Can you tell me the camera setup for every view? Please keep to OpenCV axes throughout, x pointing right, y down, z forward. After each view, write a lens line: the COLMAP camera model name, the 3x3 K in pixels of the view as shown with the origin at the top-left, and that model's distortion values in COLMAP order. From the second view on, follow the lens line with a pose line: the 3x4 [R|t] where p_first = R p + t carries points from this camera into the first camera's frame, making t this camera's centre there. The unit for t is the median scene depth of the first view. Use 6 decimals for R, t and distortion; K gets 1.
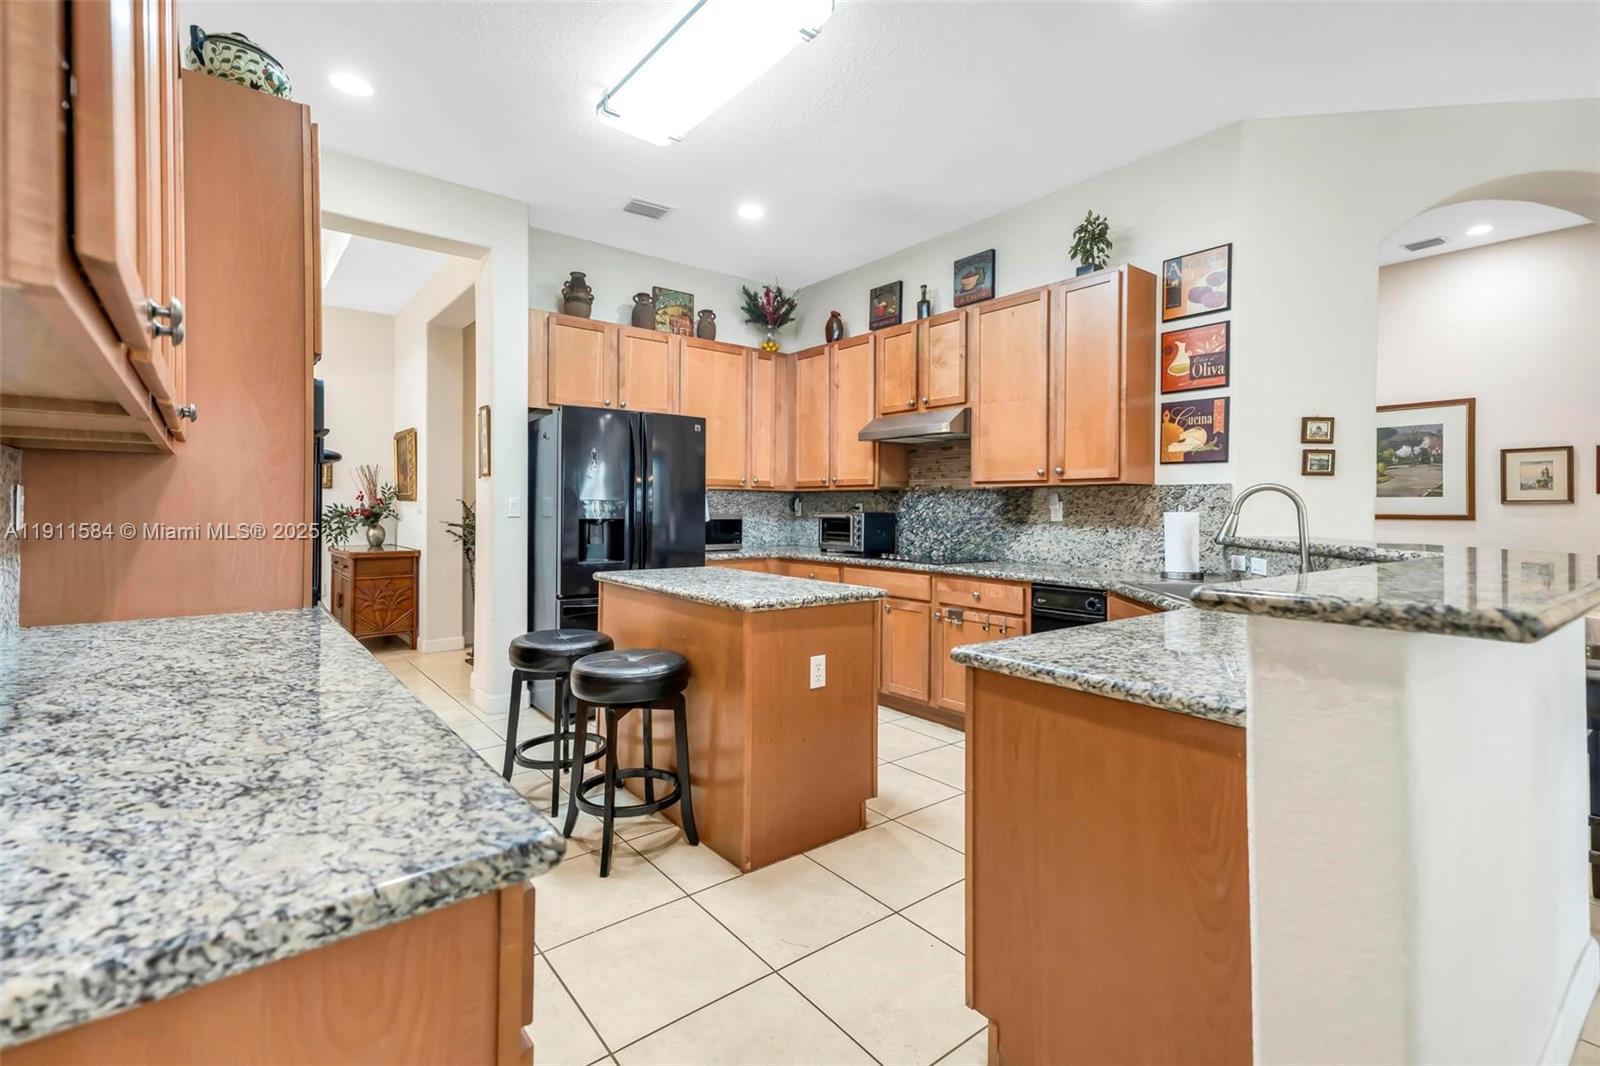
lens RADIAL K [[713.5, 0, 779.8], [0, 713.5, 516.8], [0, 0, 1]] dist [0.035807, -0.003275]
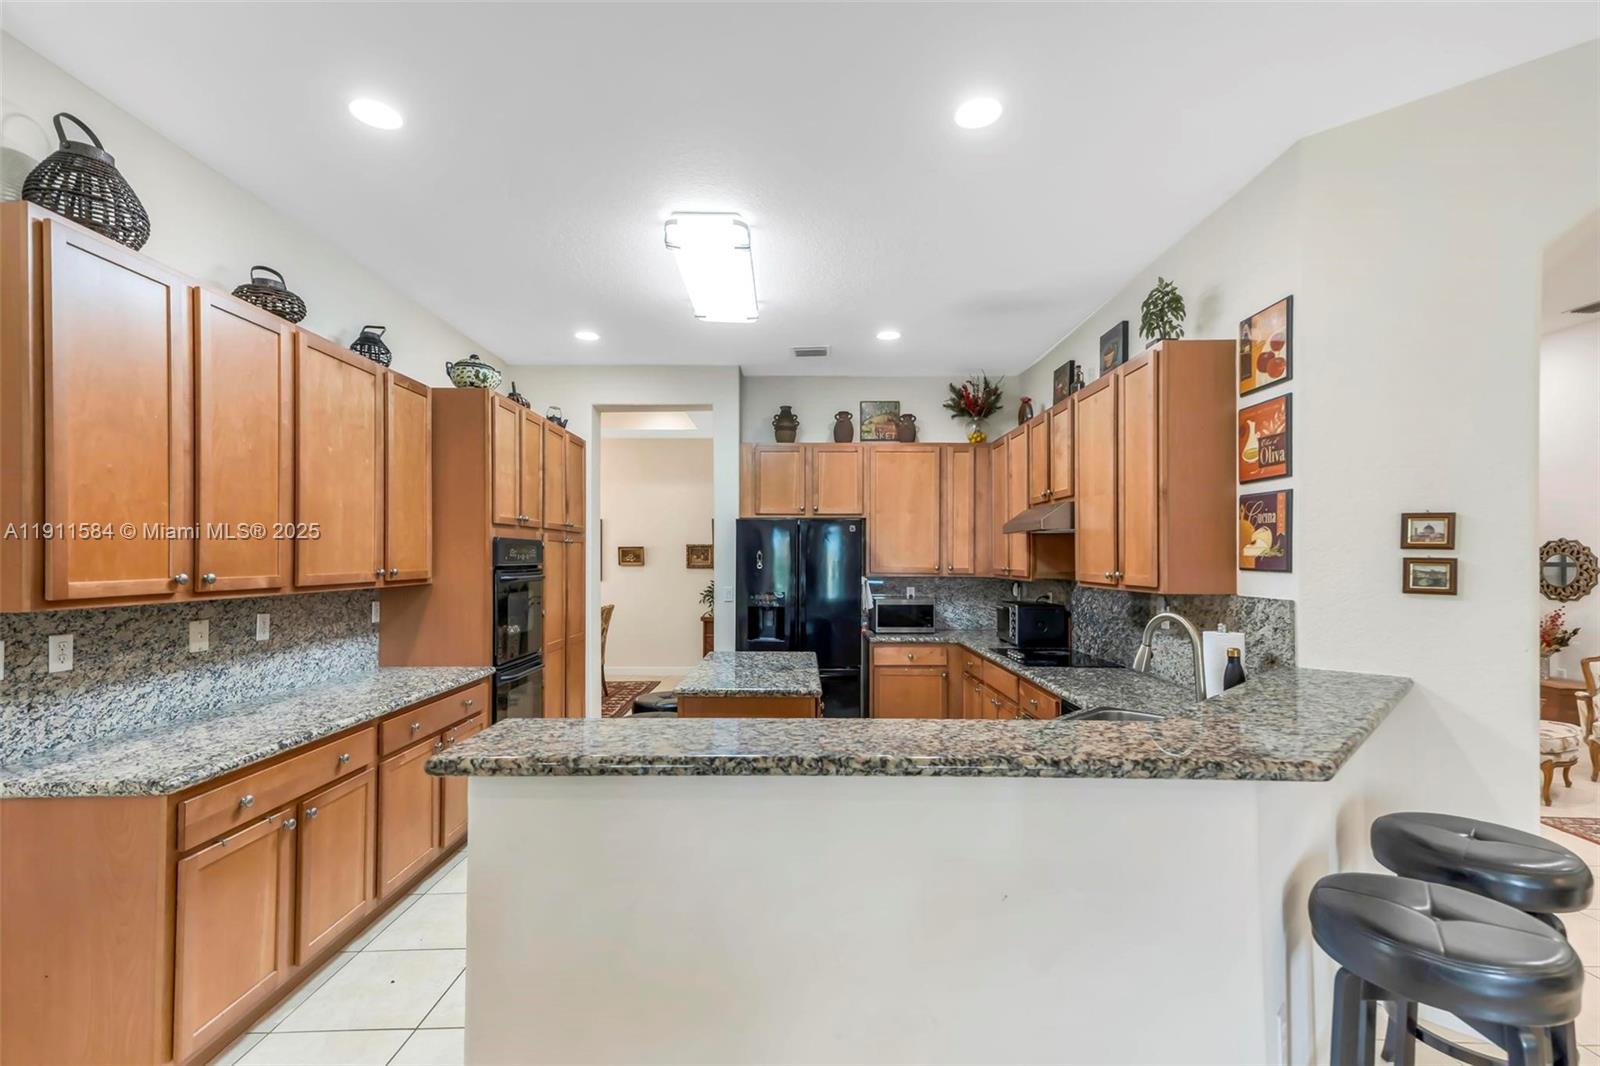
lens RADIAL K [[713.5, 0, 804.3], [0, 713.5, 548.1], [0, 0, 1]] dist [0.035807, -0.003275]
pose [[0.787953, -0.013708, -0.615582, 0.535082], [-0.003996, 0.999617, -0.027376, -0.061152], [0.615722, 0.024031, 0.787597, 0.044854]]
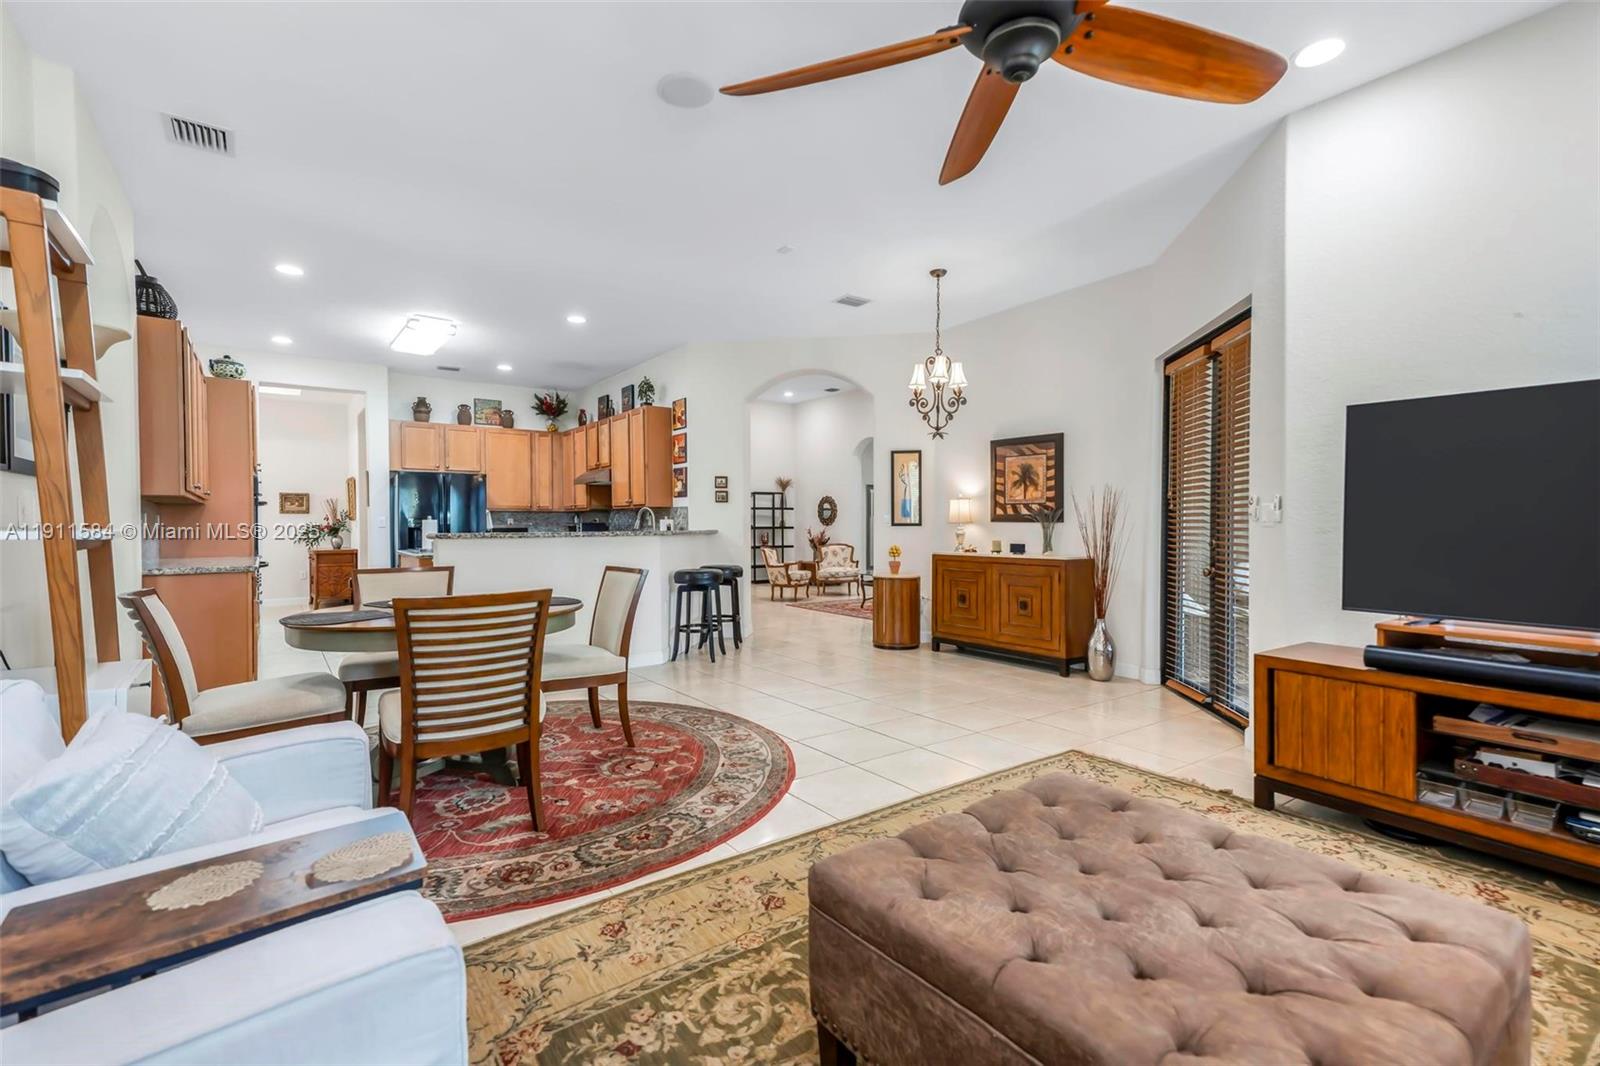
lens RADIAL K [[713.5, 0, 798.3], [0, 713.5, 536.5], [0, 0, 1]] dist [0.035807, -0.003275]
pose [[0.999364, -0.013299, -0.033100, 0.799882], [0.013425, 0.999903, 0.003599, 0.032662], [0.033048, -0.004041, 0.999446, -0.899505]]
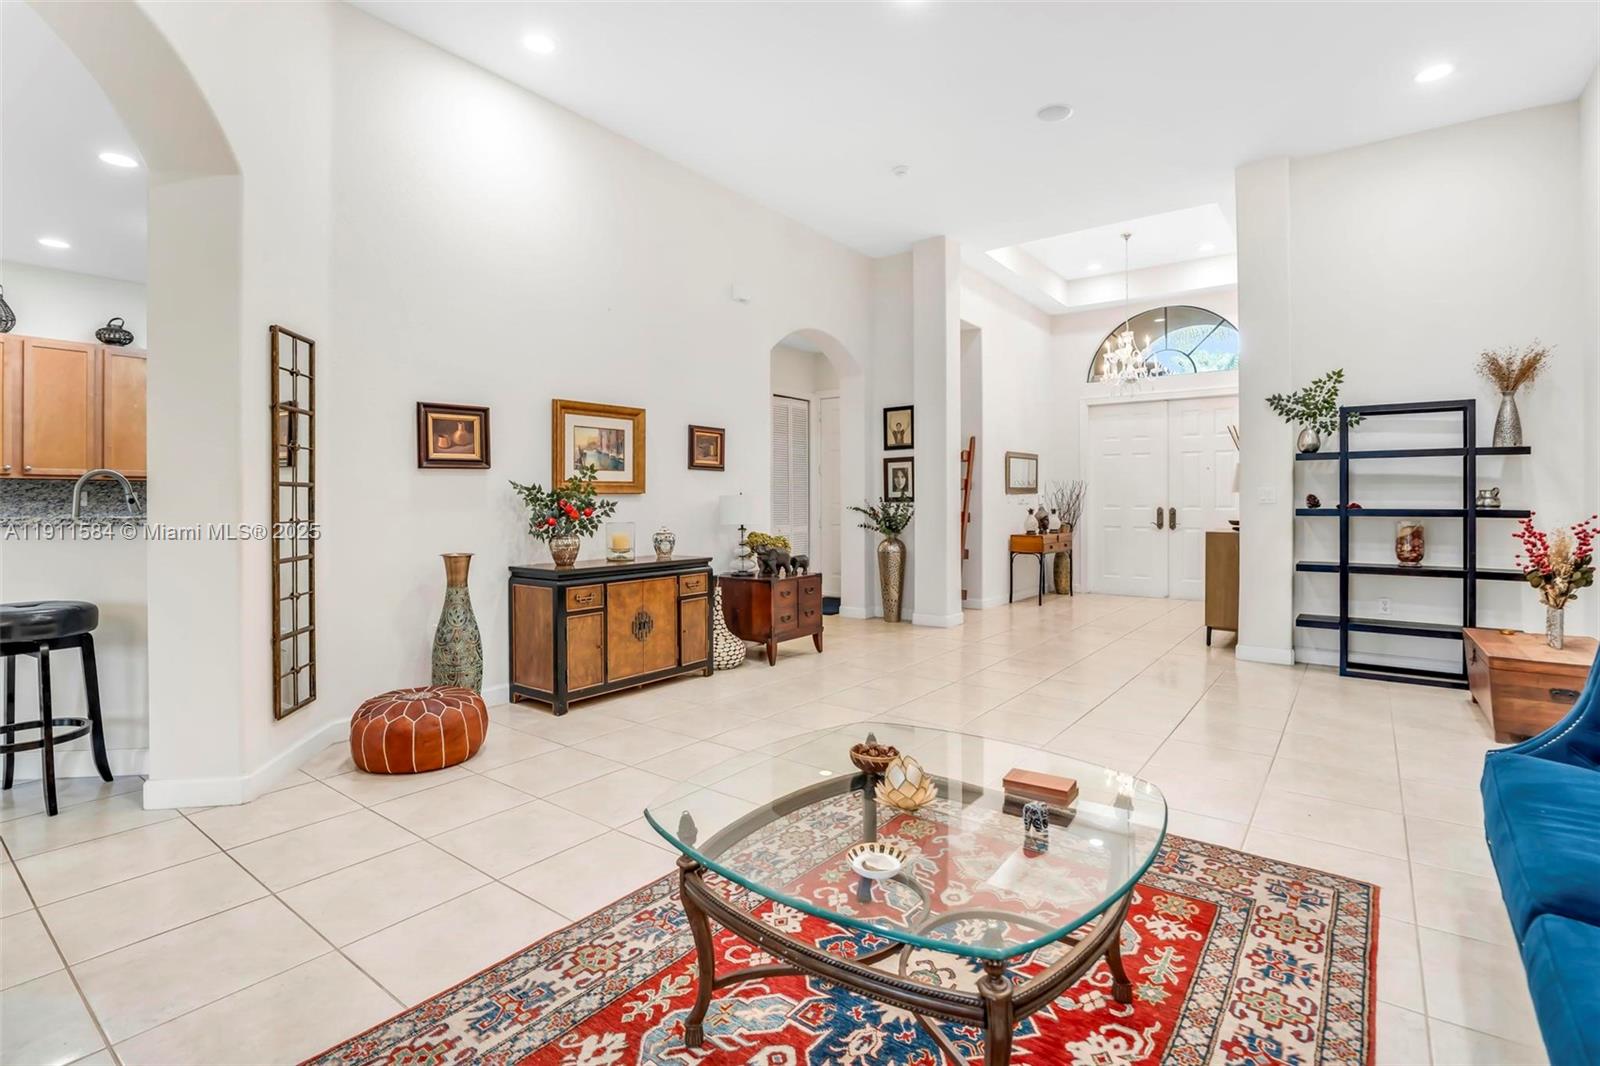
lens RADIAL K [[753.5, 0, 824.2], [0, 753.5, 521.8], [0, 0, 1]] dist [-0.021232, 0.003518]
pose [[0.256438, 0.020220, -0.966349, 1.397713], [-0.009711, 0.999785, 0.018342, 0.007056], [0.966512, 0.004680, 0.256579, 1.131337]]
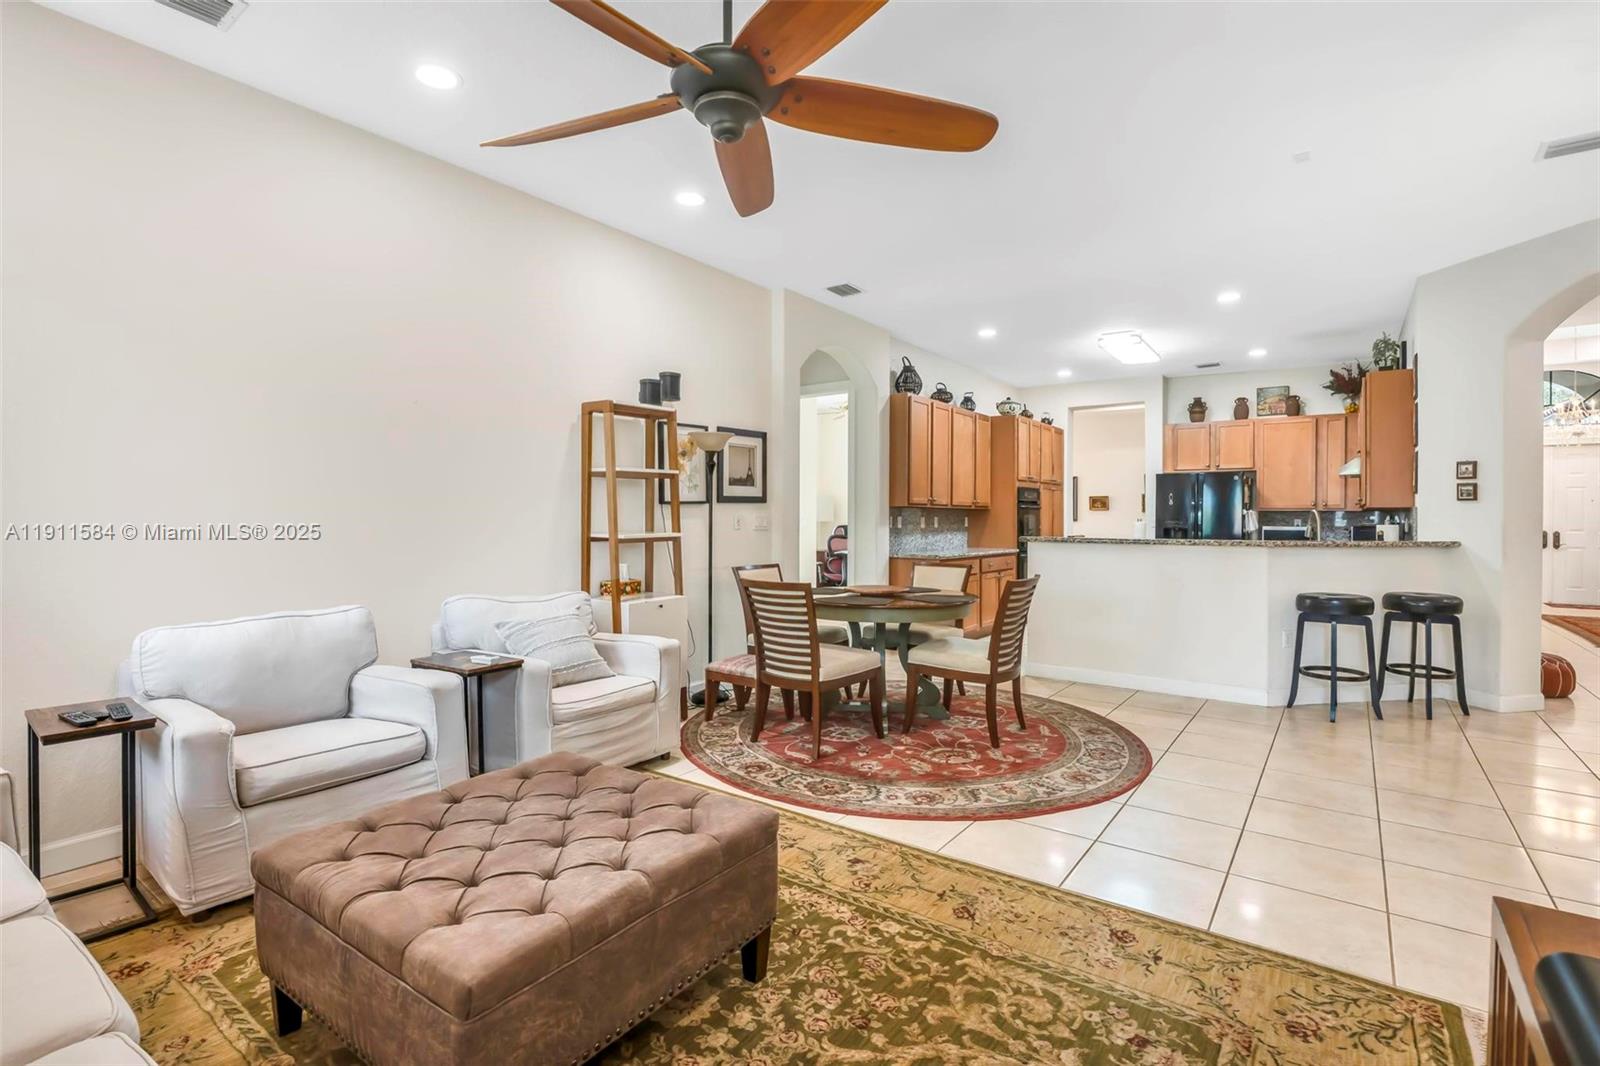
lens RADIAL K [[753.5, 0, 806.1], [0, 753.5, 534.6], [0, 0, 1]] dist [-0.021232, 0.003518]
pose [[0.269191, 0.015949, -0.962955, 1.403904], [-0.014563, 0.999816, 0.012489, 0.009915], [0.962977, 0.010661, 0.269374, -0.537127]]
